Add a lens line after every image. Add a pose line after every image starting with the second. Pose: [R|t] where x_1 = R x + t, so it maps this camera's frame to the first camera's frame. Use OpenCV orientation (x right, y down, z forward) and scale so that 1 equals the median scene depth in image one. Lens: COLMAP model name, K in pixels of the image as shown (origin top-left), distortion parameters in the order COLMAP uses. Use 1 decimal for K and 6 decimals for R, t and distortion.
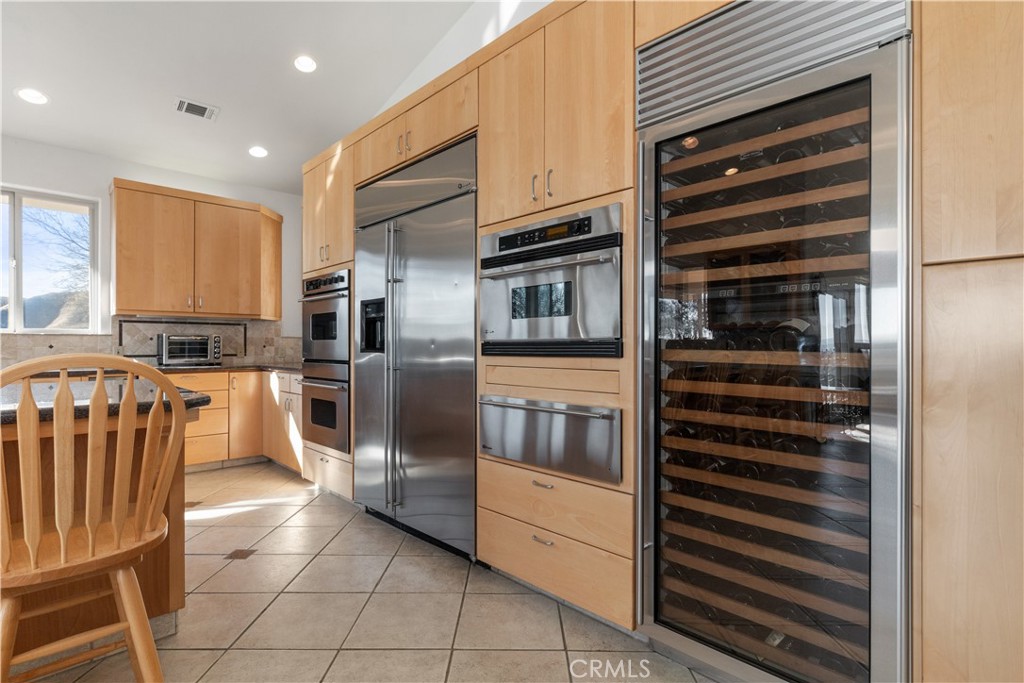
lens RADIAL K [[495.0, 0, 504.5], [0, 495.0, 344.8], [0, 0, 1]] dist [-0.011084, 0.000801]
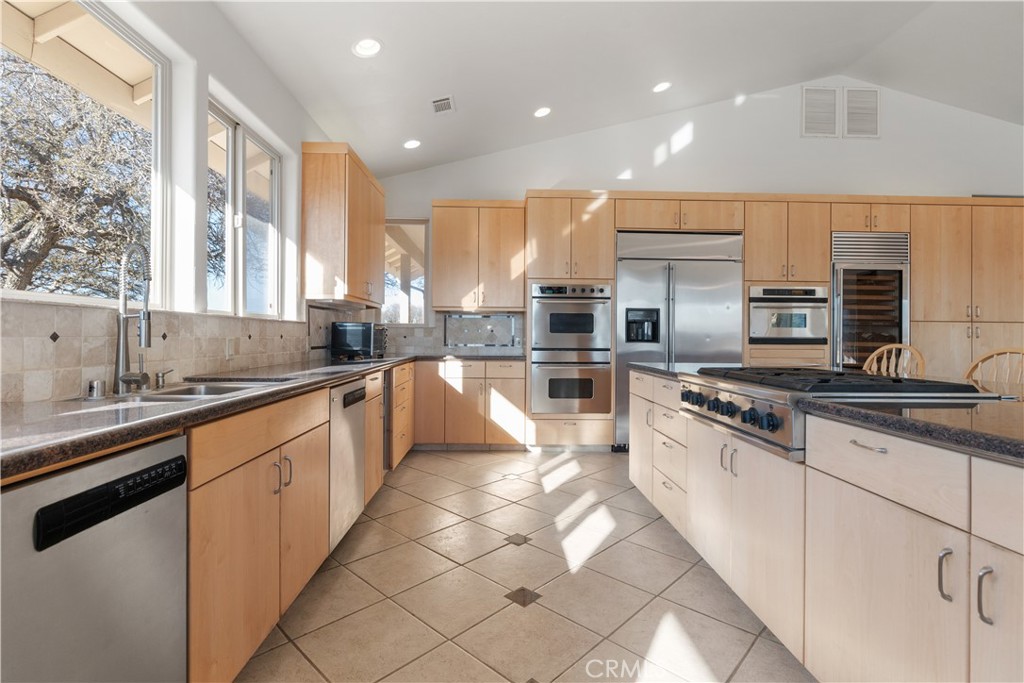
lens RADIAL K [[489.7, 0, 514.5], [0, 489.7, 336.3], [0, 0, 1]] dist [0.003191, -0.000873]
pose [[0.669349, 0.007293, 0.742913, -1.406989], [-0.010199, 0.999948, -0.000627, -0.000270], [-0.742878, -0.007158, 0.669388, 0.234738]]
